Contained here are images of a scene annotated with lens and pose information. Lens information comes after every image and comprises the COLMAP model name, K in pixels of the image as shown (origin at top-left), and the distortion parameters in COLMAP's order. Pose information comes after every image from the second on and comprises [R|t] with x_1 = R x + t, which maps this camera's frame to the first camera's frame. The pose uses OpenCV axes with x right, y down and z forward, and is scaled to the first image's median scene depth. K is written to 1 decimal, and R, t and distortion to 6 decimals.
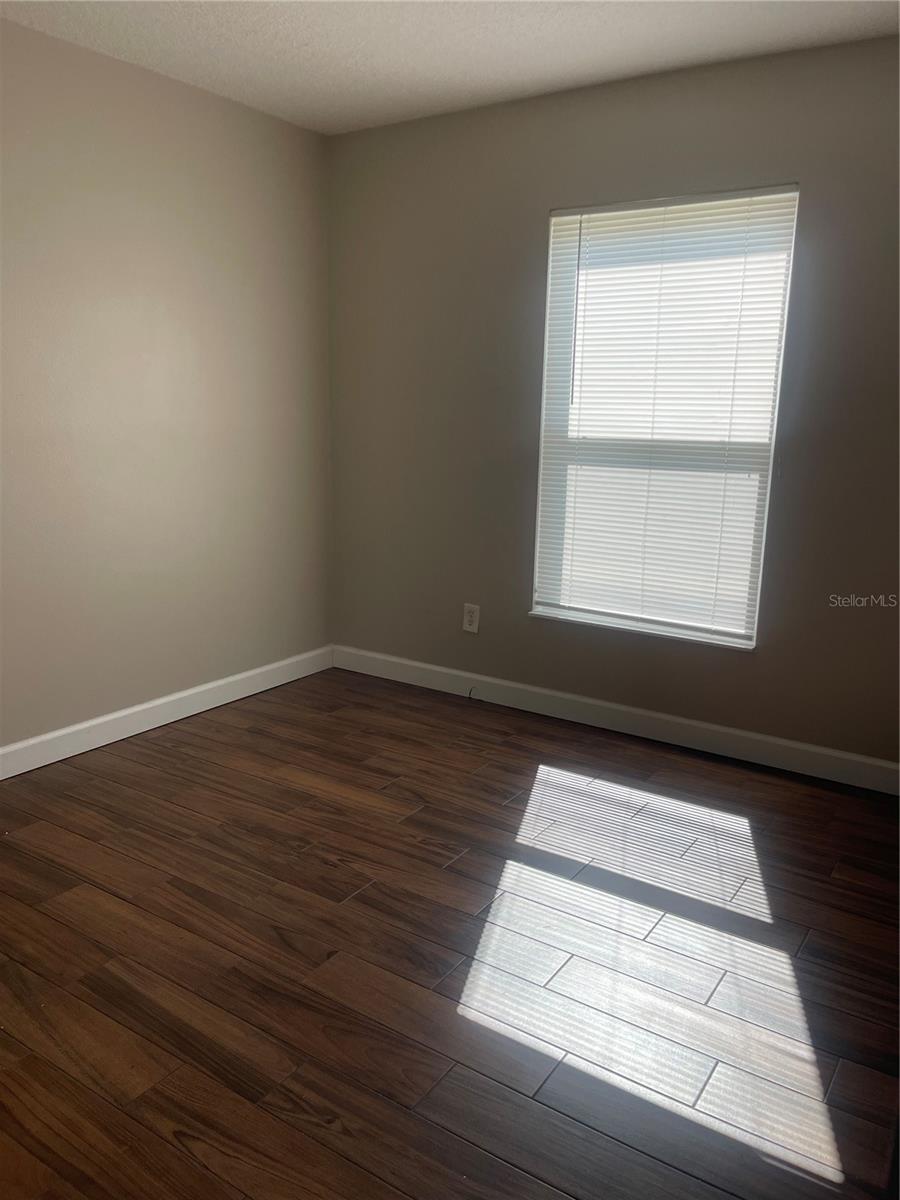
lens RADIAL K [[909.2, 0, 450.9], [0, 909.2, 605.5], [0, 0, 1]] dist [0.057549, -0.073052]
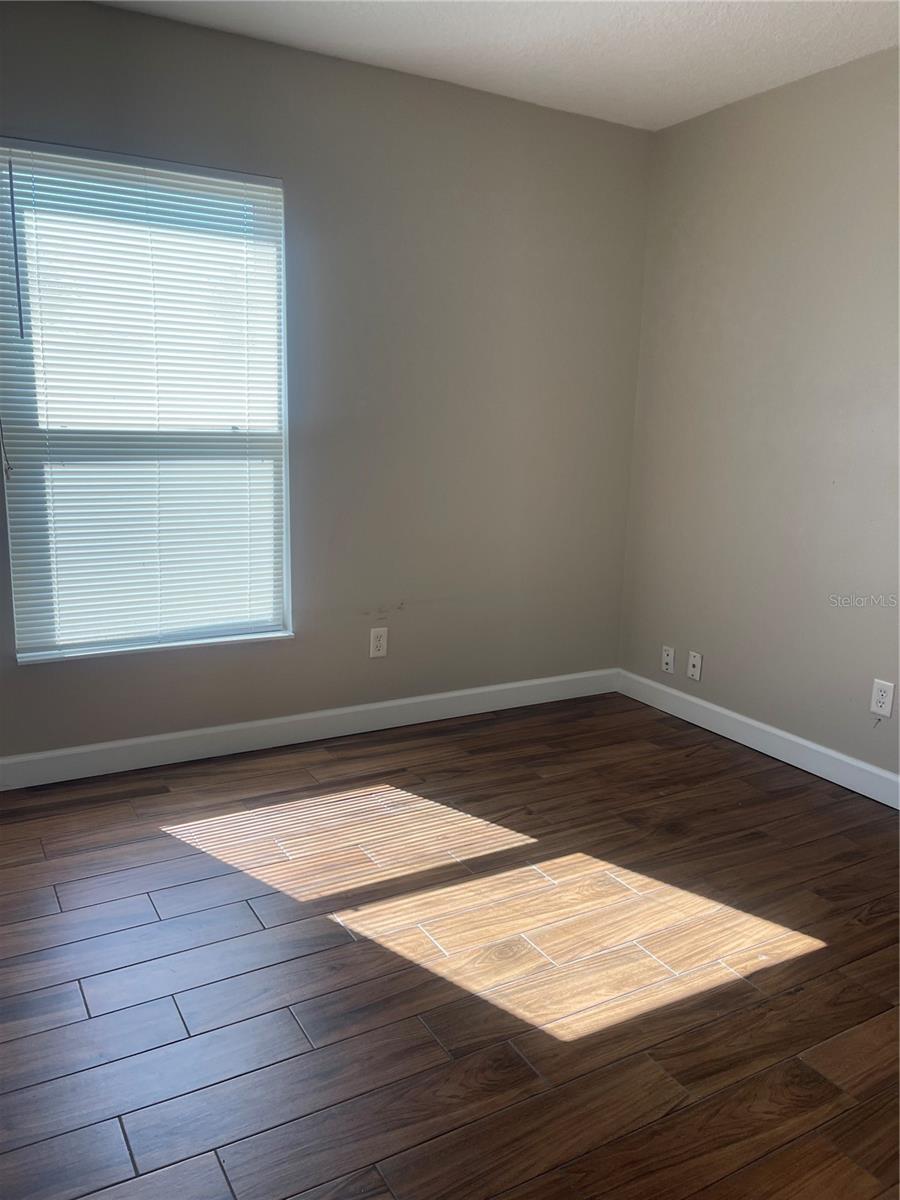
lens RADIAL K [[909.2, 0, 450.9], [0, 909.2, 605.5], [0, 0, 1]] dist [0.057549, -0.073052]
pose [[0.461275, -0.194218, 0.865739, -0.480340], [0.183497, 0.975535, 0.121080, -0.077816], [-0.868075, 0.103009, 0.485628, 0.362642]]
